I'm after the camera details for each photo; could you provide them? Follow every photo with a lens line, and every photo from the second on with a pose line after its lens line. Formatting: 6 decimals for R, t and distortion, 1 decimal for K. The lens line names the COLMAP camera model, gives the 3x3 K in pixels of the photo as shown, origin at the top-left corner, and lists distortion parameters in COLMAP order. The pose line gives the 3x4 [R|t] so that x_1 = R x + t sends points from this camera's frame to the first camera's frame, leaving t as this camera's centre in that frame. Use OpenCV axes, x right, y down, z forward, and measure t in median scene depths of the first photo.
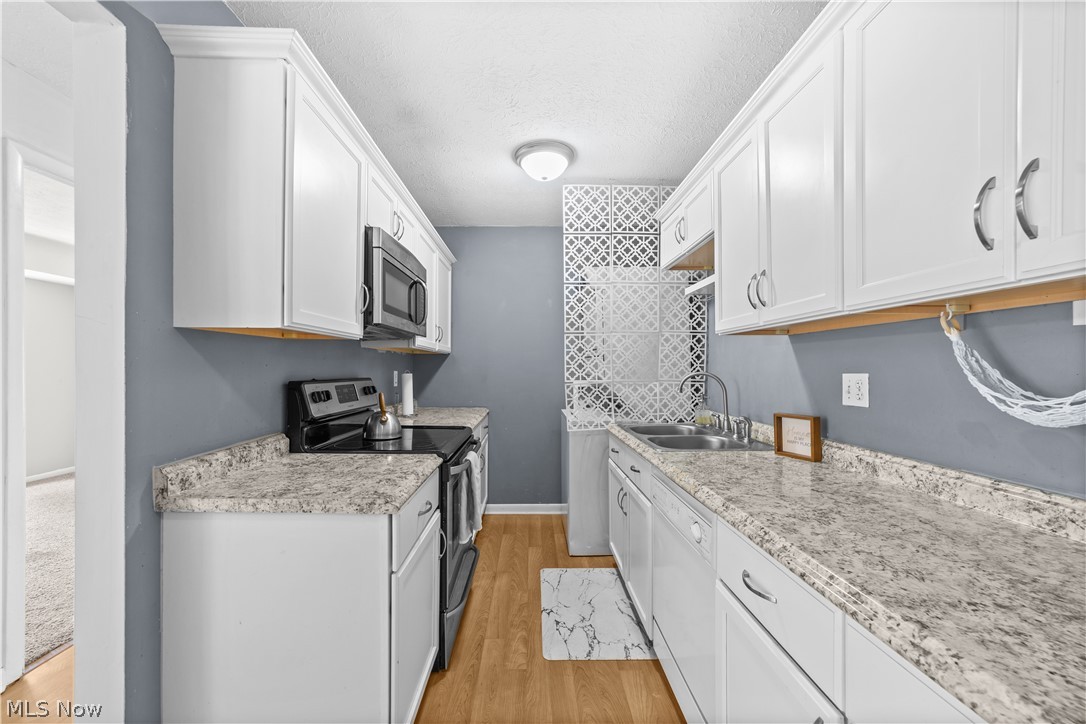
lens RADIAL K [[422.1, 0, 538.0], [0, 422.1, 368.3], [0, 0, 1]] dist [-0.009831, 0.006608]
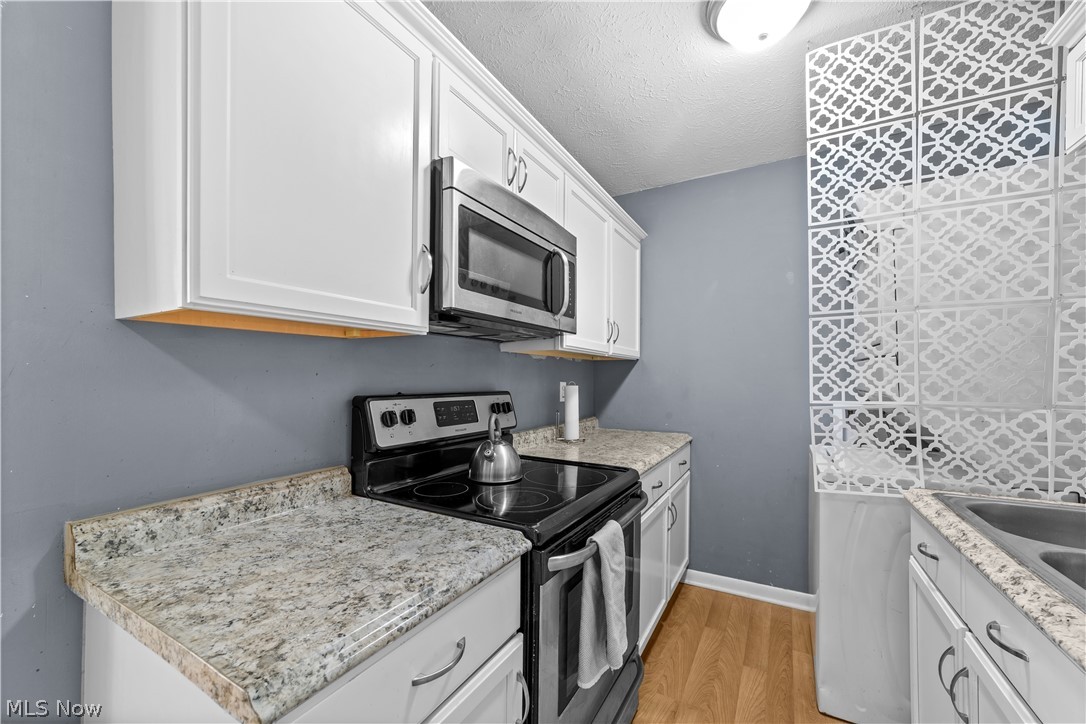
lens RADIAL K [[431.9, 0, 544.9], [0, 431.9, 379.5], [0, 0, 1]] dist [-0.015992, 0.007702]
pose [[0.865045, 0.001545, -0.501692, 0.045725], [-0.001108, 0.999999, 0.001169, 0.000312], [0.501693, -0.000455, 0.865046, 0.329997]]
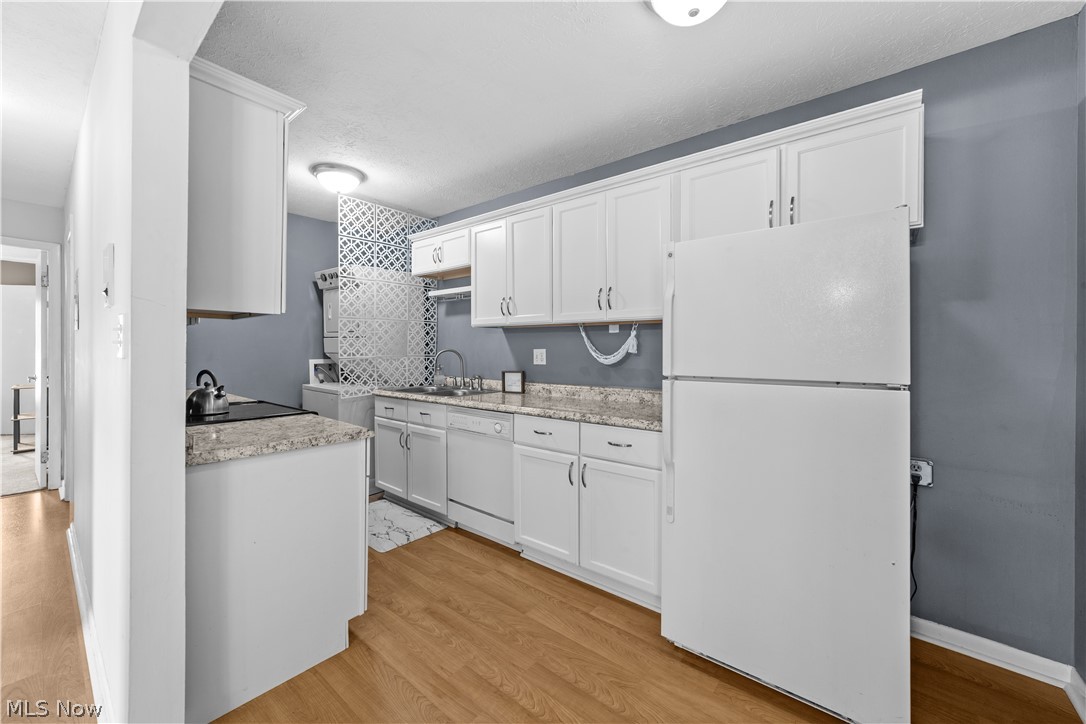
lens RADIAL K [[422.7, 0, 530.9], [0, 422.7, 346.2], [0, 0, 1]] dist [-0.001839, 0.000067]
pose [[0.663320, 0.004022, 0.748325, -0.476177], [0.000054, 0.999985, -0.005423, 0.005260], [-0.748336, 0.003638, 0.663310, -0.209175]]
